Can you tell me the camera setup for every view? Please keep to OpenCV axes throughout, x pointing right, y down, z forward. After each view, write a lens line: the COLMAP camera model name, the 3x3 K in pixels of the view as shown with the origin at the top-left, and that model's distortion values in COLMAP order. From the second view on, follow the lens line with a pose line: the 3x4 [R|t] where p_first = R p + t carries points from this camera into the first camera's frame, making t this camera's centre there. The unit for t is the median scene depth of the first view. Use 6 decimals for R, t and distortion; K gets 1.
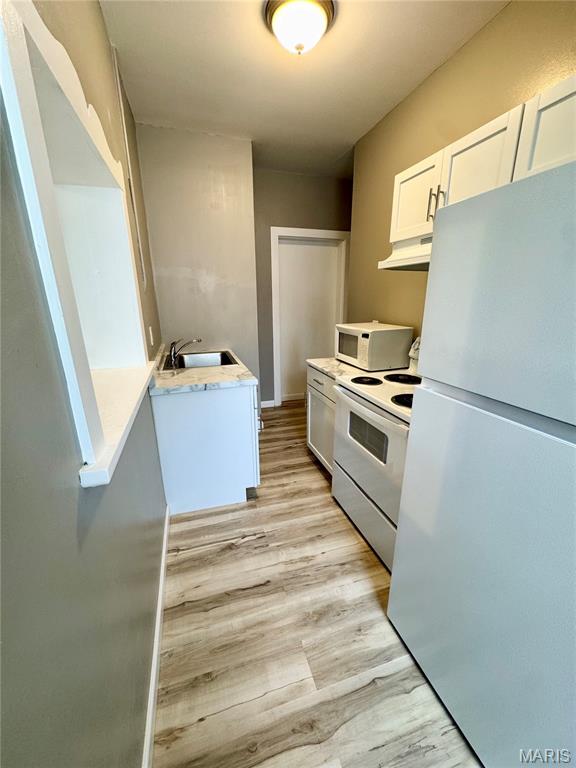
lens RADIAL K [[306.8, 0, 288.0], [0, 306.8, 384.0], [0, 0, 1]] dist [-0.001498, 0.000089]
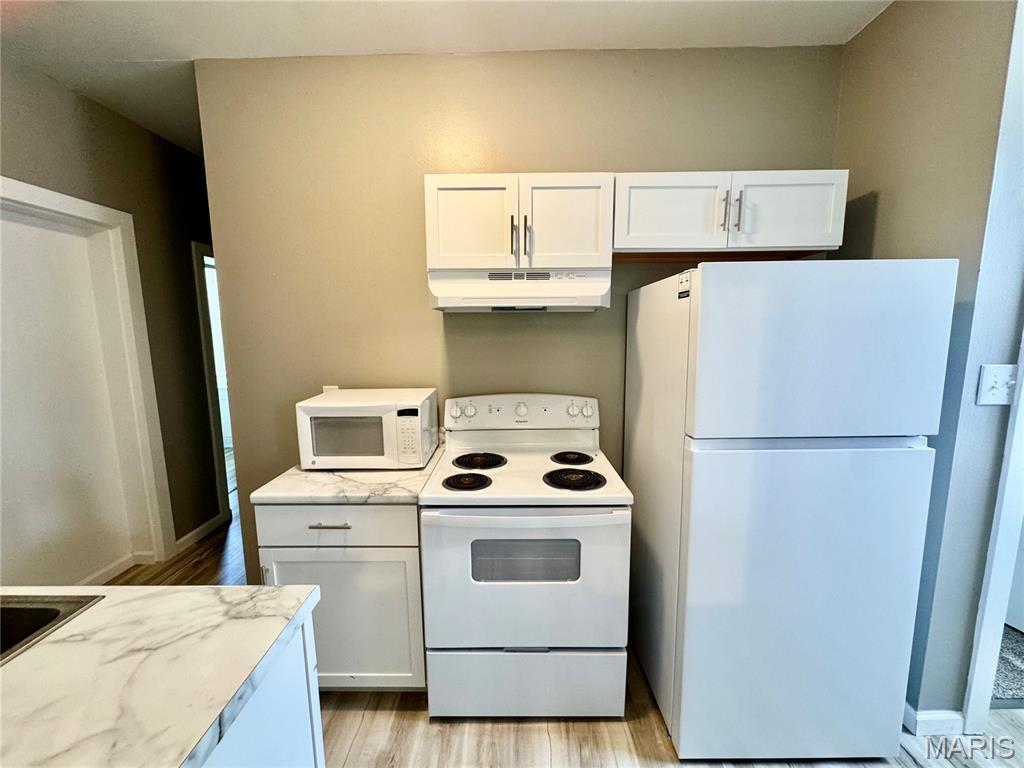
lens RADIAL K [[409.1, 0, 511.3], [0, 409.1, 383.3], [0, 0, 1]] dist [-0.001498, 0.000089]
pose [[0.316085, -0.127135, 0.940174, -0.430958], [0.270202, 0.962003, 0.039245, -0.193683], [-0.909440, 0.241632, 0.338427, 0.552945]]
